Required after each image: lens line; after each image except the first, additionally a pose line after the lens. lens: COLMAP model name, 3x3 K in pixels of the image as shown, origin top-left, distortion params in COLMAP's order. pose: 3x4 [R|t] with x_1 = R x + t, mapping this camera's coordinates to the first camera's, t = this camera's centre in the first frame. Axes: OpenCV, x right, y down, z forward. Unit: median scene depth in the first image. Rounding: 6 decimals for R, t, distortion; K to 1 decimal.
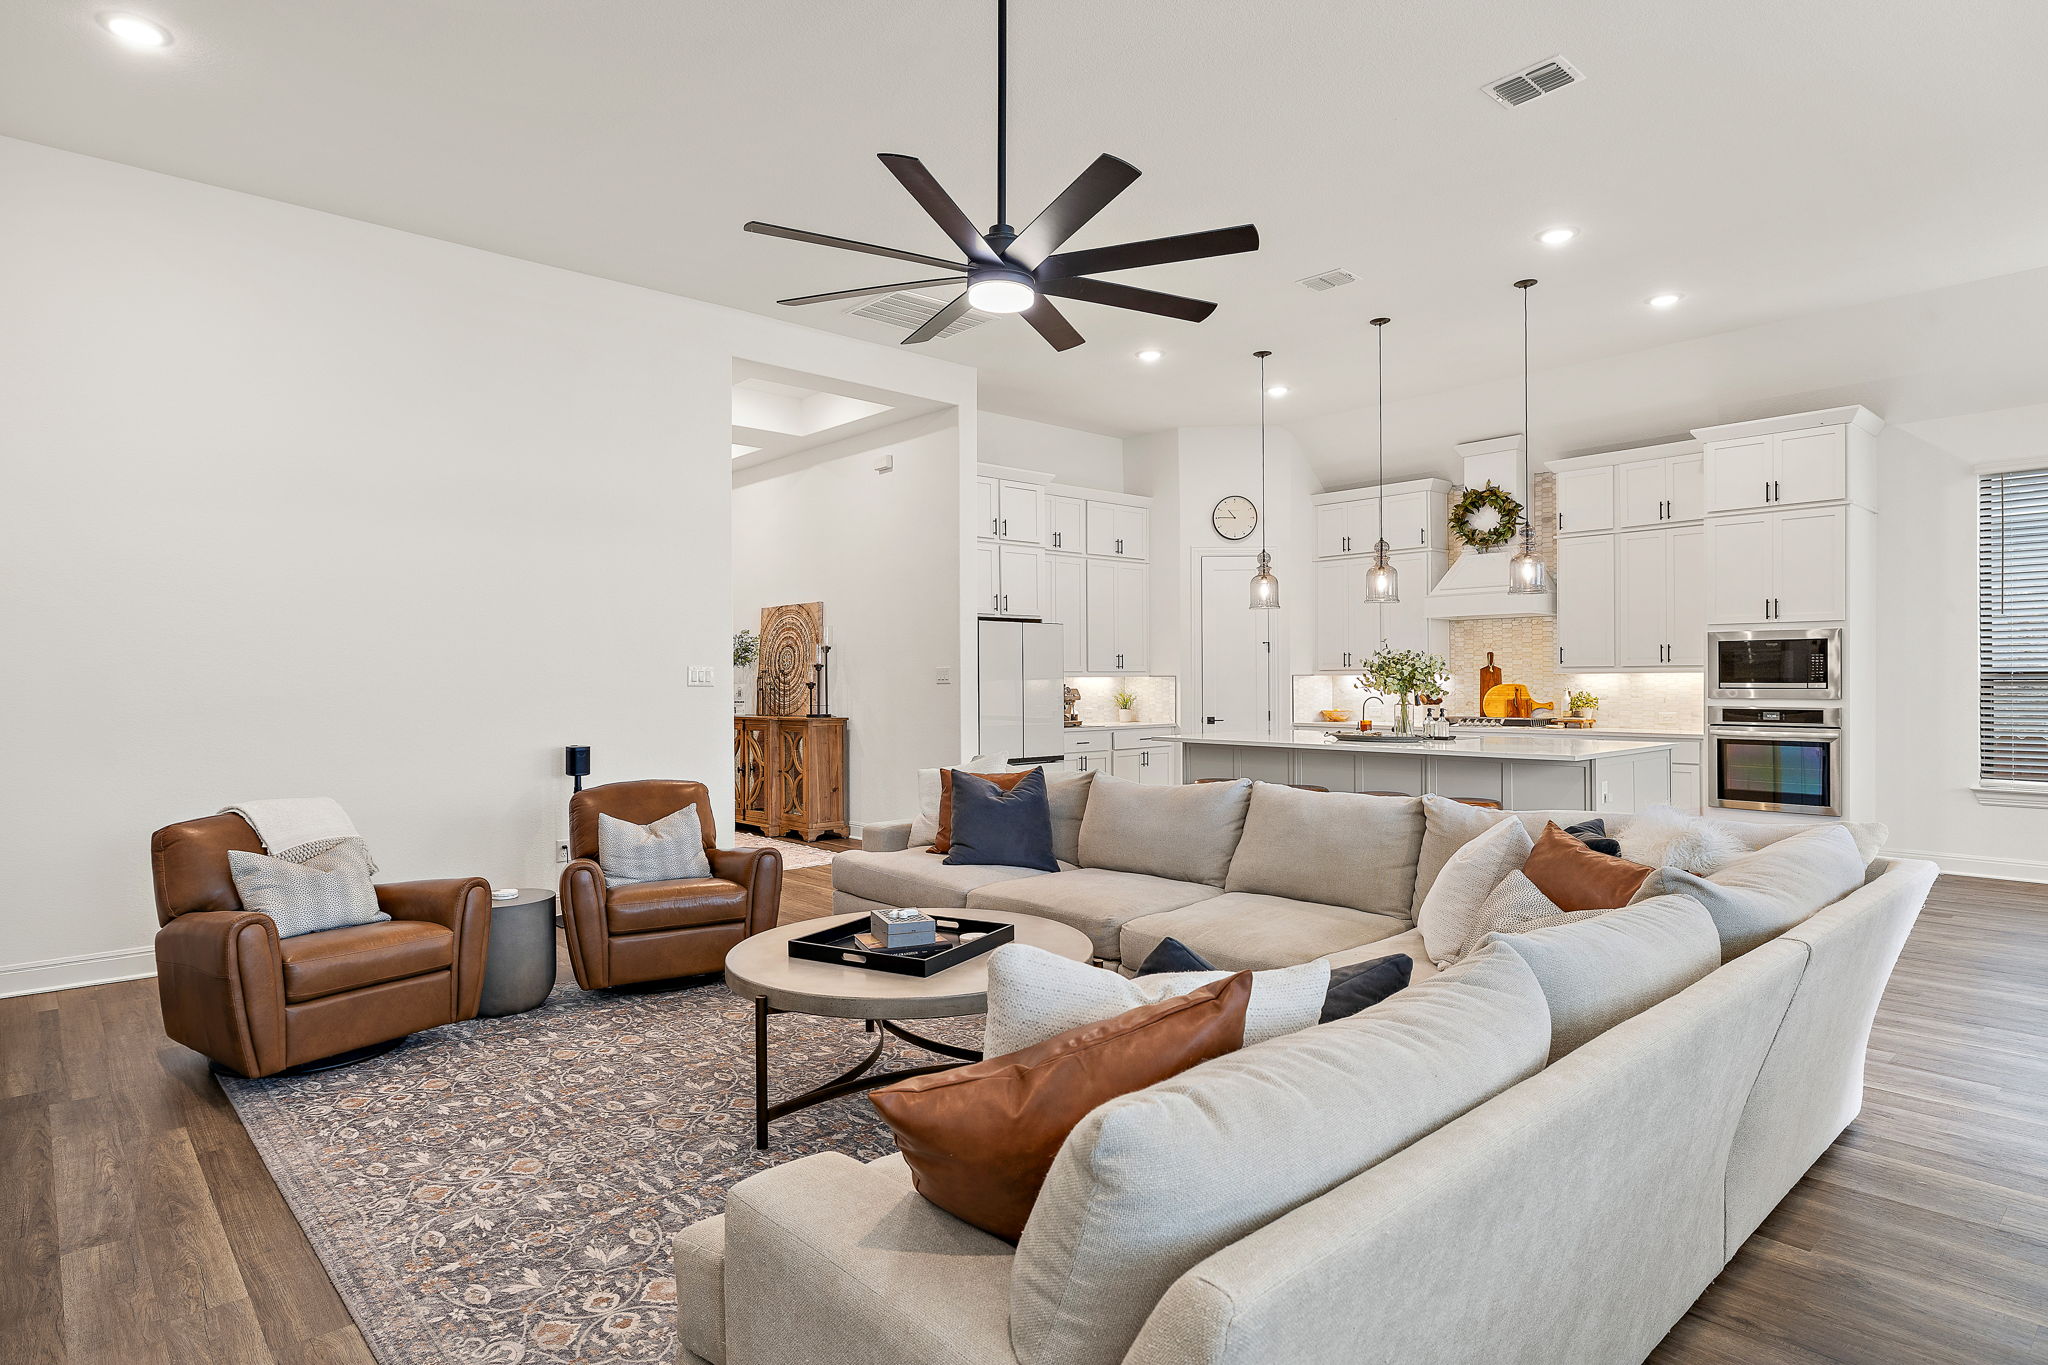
lens RADIAL K [[1105.8, 0, 1027.7], [0, 1105.8, 690.3], [0, 0, 1]] dist [-0.001144, -0.000772]
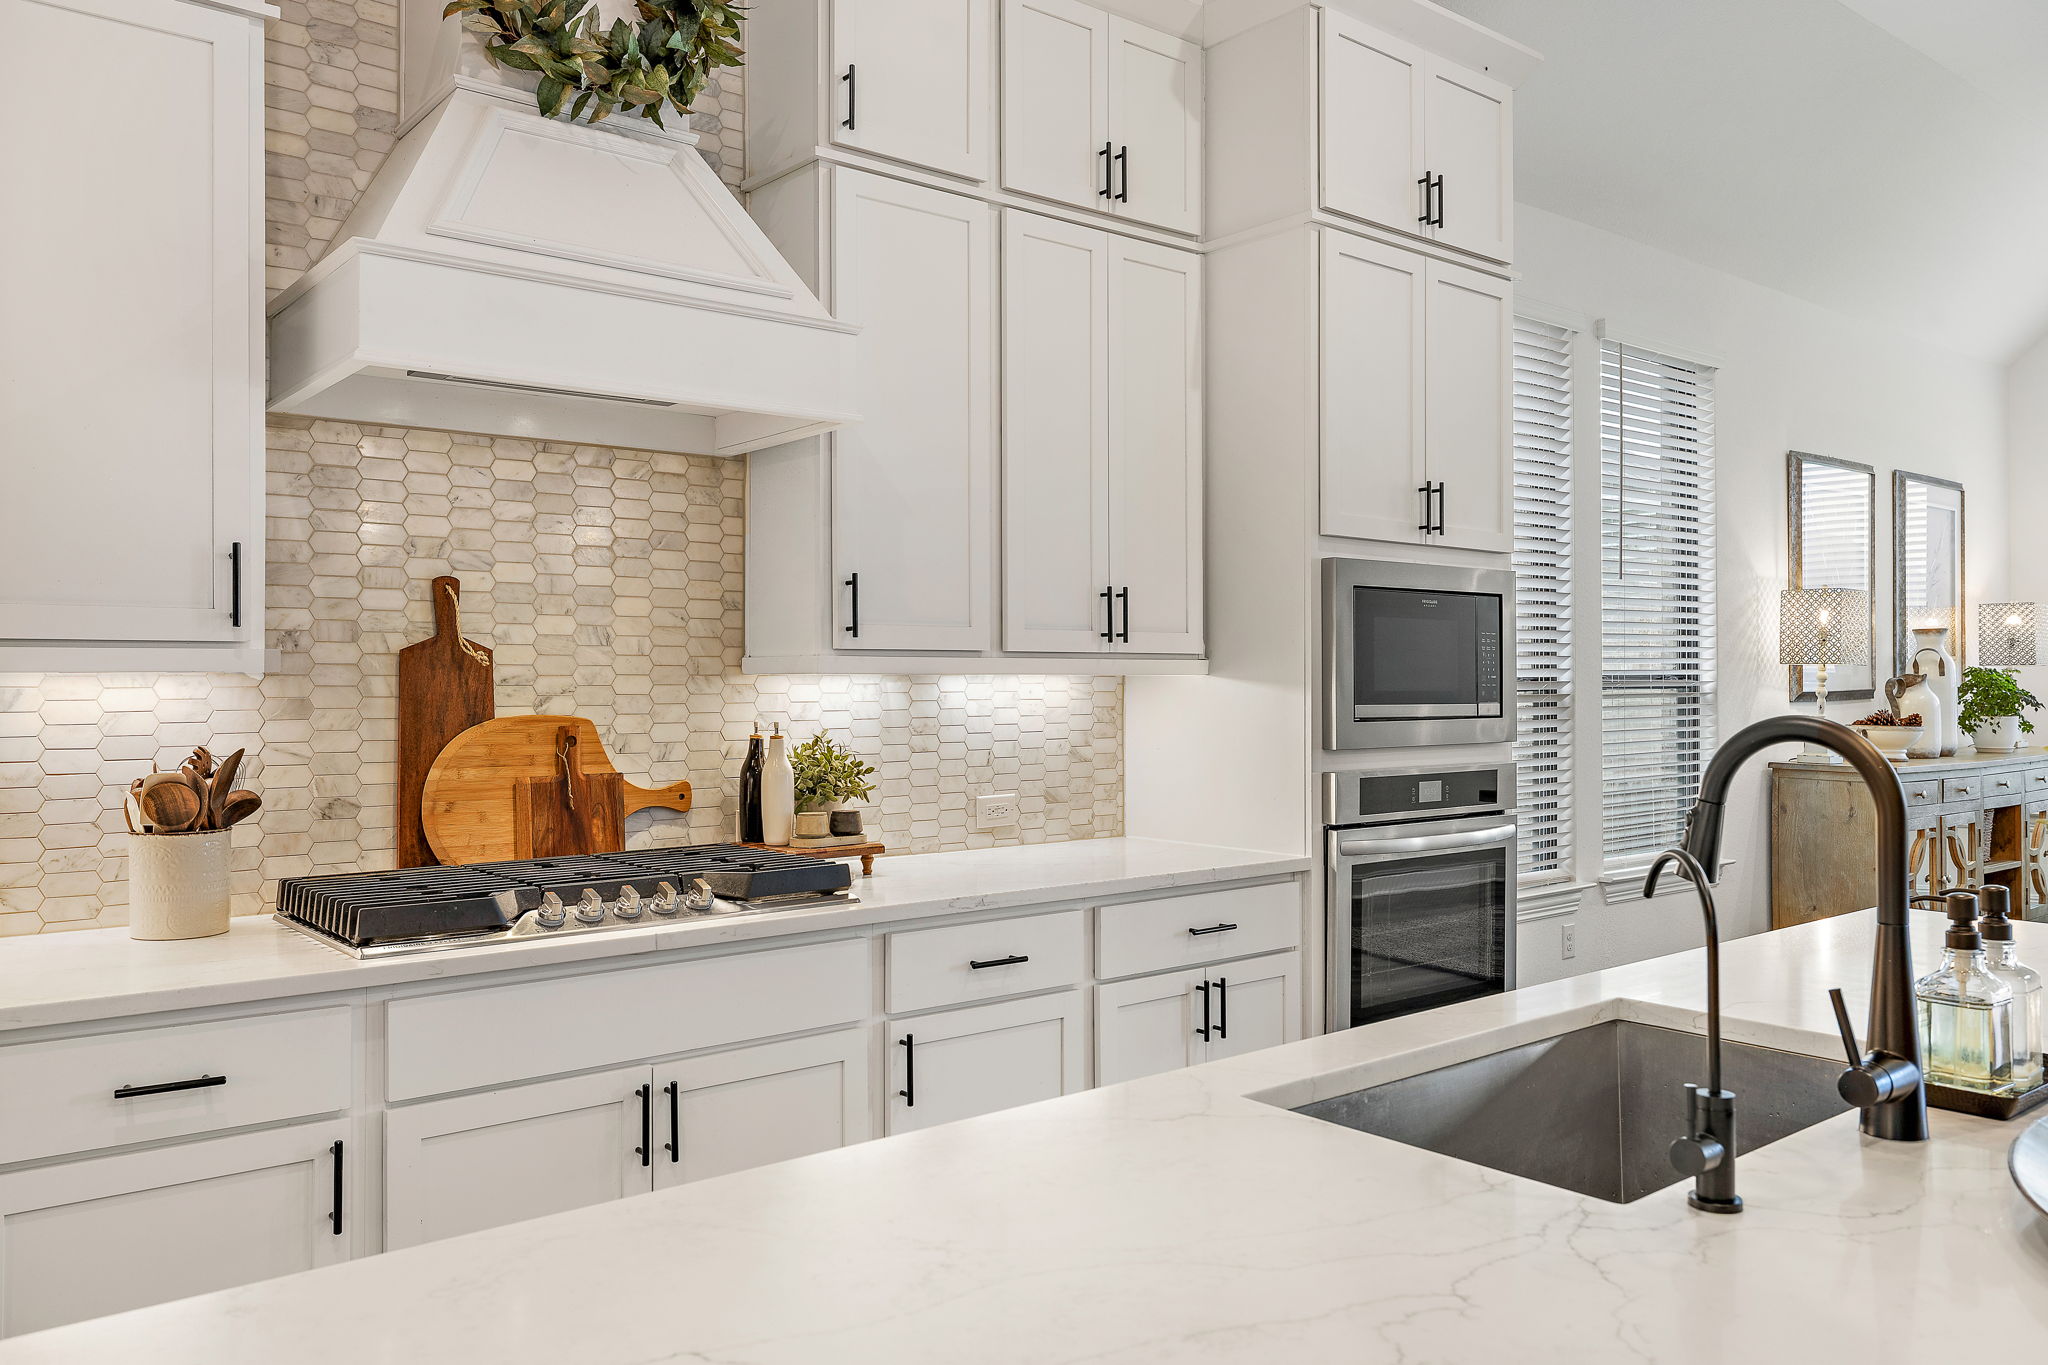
lens RADIAL K [[1527.3, 0, 1027.4], [0, 1527.3, 683.2], [0, 0, 1]] dist [-0.002010, 0.000568]
pose [[0.053832, 0.003430, 0.998544, 0.134919], [0.010323, 0.999939, -0.003991, -0.012244], [-0.998497, 0.010522, 0.053793, 1.036410]]
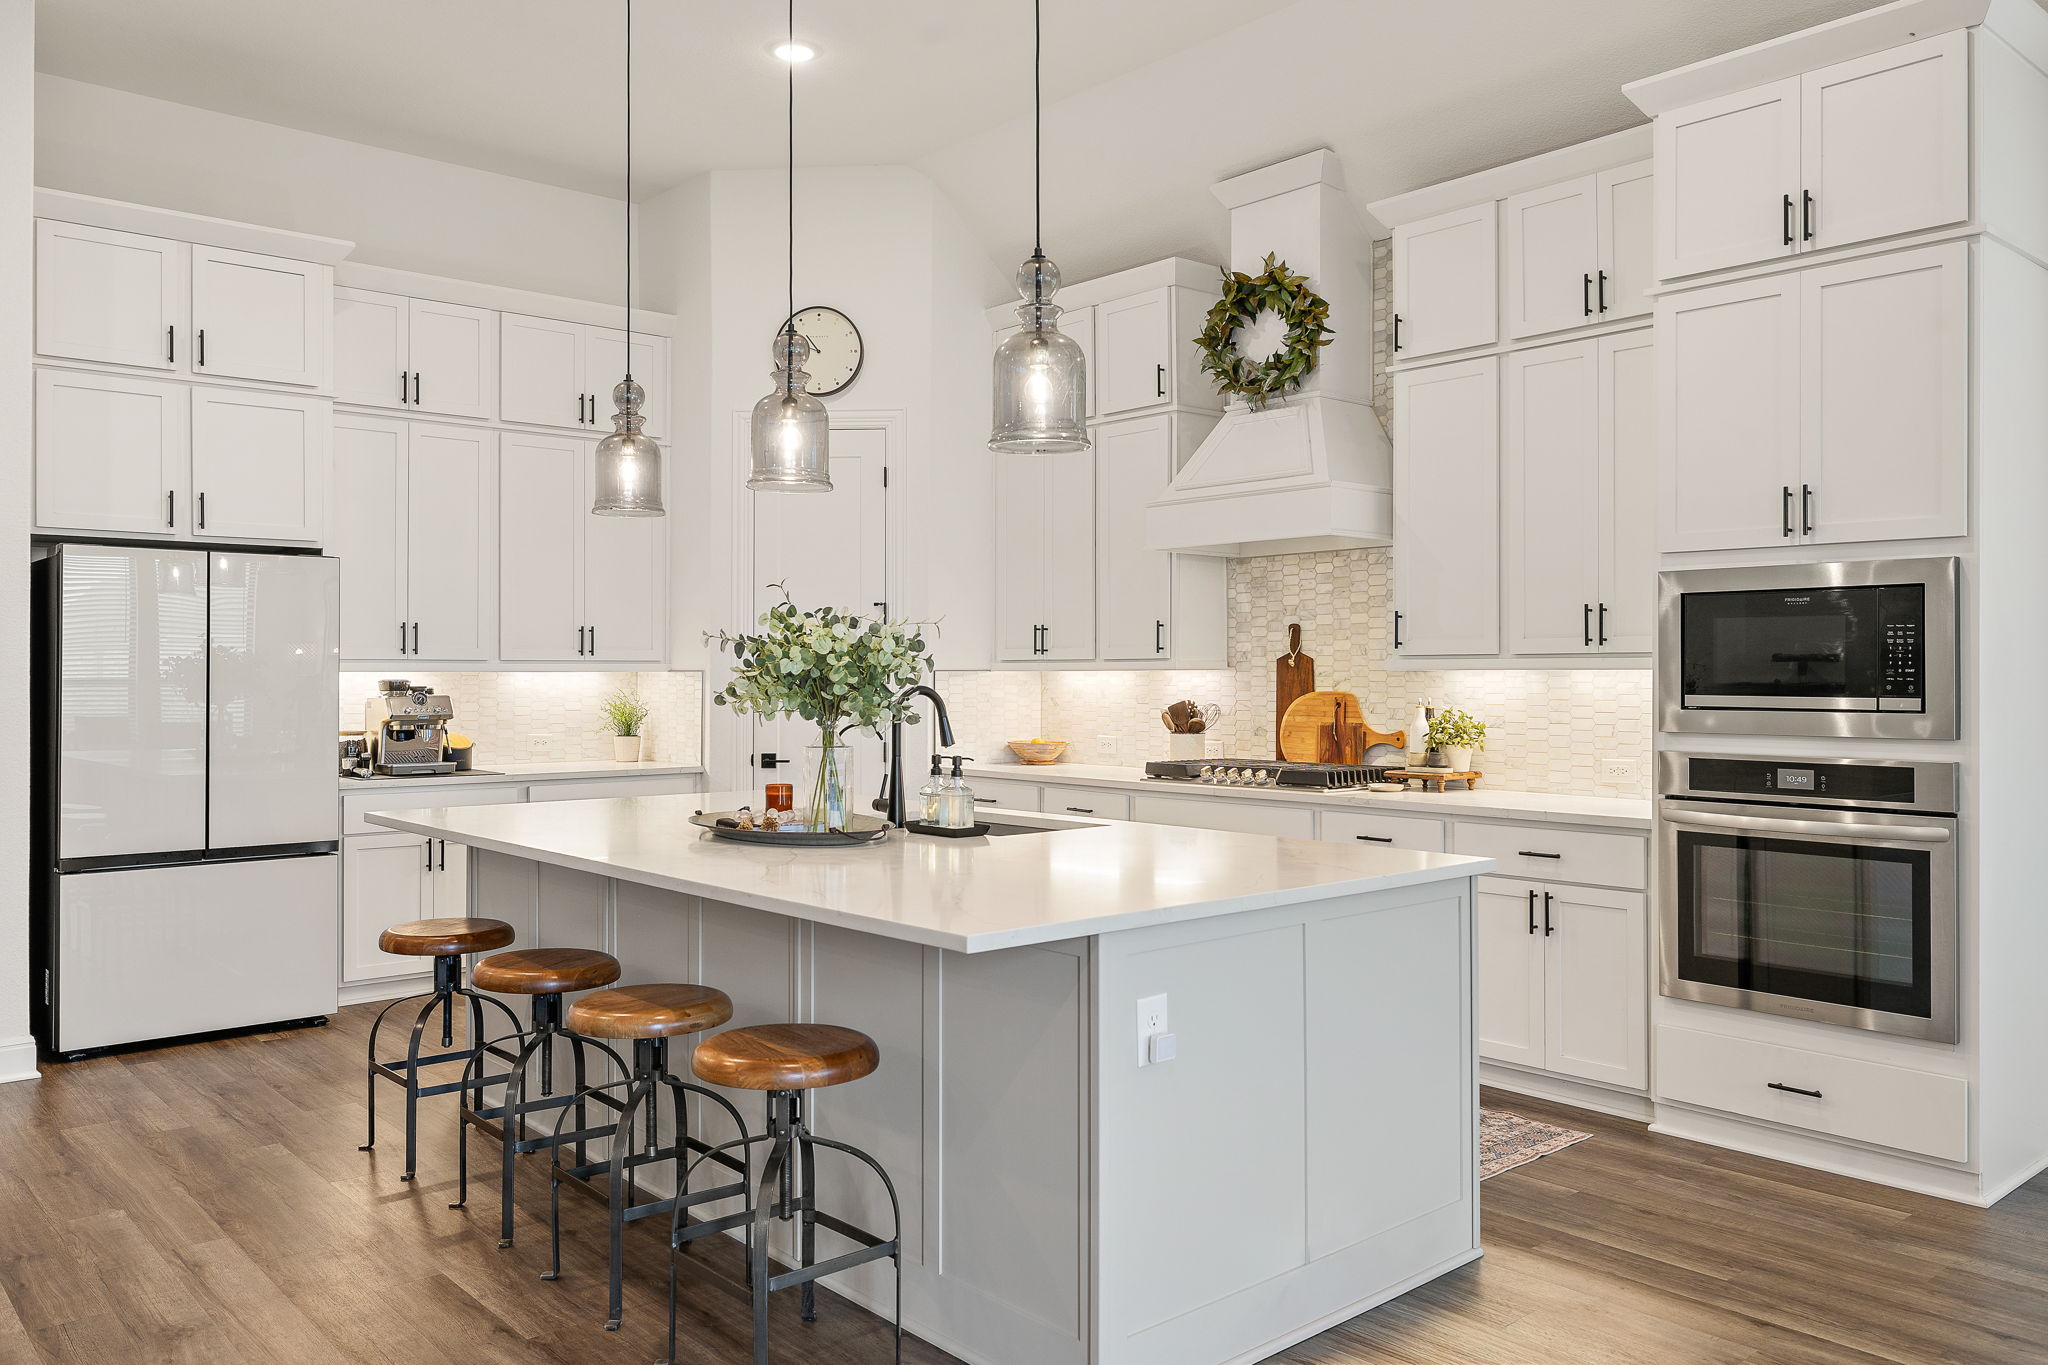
lens RADIAL K [[1527.3, 0, 1024.2], [0, 1527.3, 676.9], [0, 0, 1]] dist [-0.002010, 0.000568]
pose [[0.999831, 0.005584, -0.017534, 0.377247], [-0.005720, 0.999954, -0.007685, -0.007410], [0.017490, 0.007784, 0.999817, 0.414425]]
